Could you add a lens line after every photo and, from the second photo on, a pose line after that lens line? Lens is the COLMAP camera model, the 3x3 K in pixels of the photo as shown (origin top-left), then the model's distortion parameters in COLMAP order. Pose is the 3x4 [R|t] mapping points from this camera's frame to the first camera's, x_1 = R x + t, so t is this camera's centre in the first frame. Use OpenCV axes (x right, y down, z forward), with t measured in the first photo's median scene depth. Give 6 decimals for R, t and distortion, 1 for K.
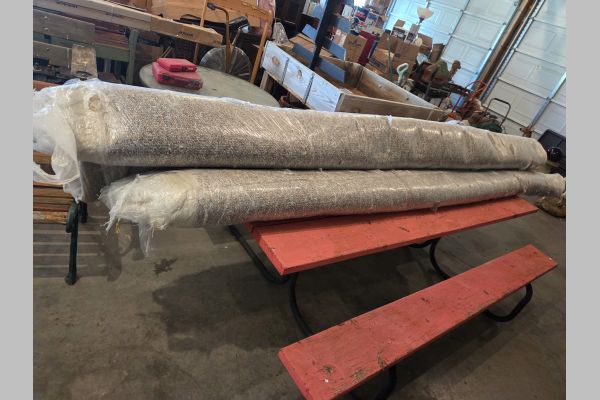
lens RADIAL K [[366.6, 0, 300.3], [0, 366.6, 220.3], [0, 0, 1]] dist [0.035751, -0.000736]
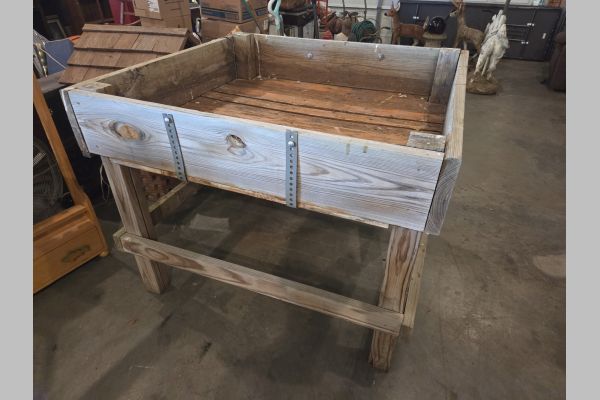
lens RADIAL K [[353.2, 0, 300.4], [0, 353.2, 197.0], [0, 0, 1]] dist [0.027135, -0.002840]
pose [[0.751494, -0.578754, 0.316702, -0.224235], [0.527597, 0.815415, 0.238202, -0.979329], [-0.396104, -0.011917, 0.918128, 1.601546]]
